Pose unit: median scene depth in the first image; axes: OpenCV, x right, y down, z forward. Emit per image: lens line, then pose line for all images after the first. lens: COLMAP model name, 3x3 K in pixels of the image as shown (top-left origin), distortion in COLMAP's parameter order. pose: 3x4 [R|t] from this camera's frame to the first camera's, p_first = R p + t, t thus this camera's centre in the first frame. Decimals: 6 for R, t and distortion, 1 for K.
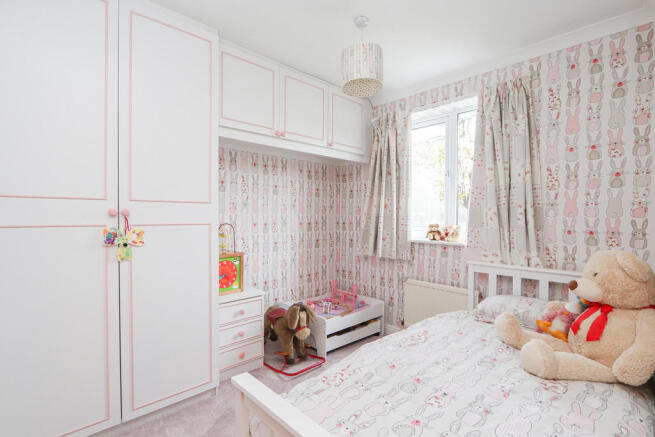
lens RADIAL K [[303.5, 0, 323.3], [0, 303.5, 217.7], [0, 0, 1]] dist [-0.017421, 0.003021]
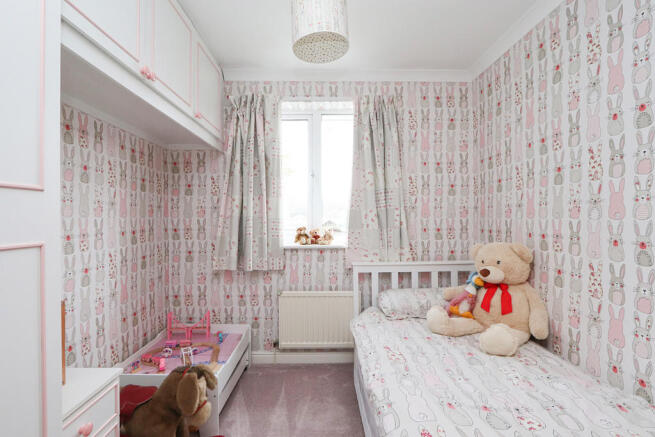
lens RADIAL K [[303.5, 0, 326.3], [0, 303.5, 215.3], [0, 0, 1]] dist [-0.017421, 0.003021]
pose [[0.680179, -0.003058, 0.733039, -0.276701], [0.014710, 0.999847, -0.009479, -0.004716], [-0.732898, 0.017230, 0.680120, 0.327926]]
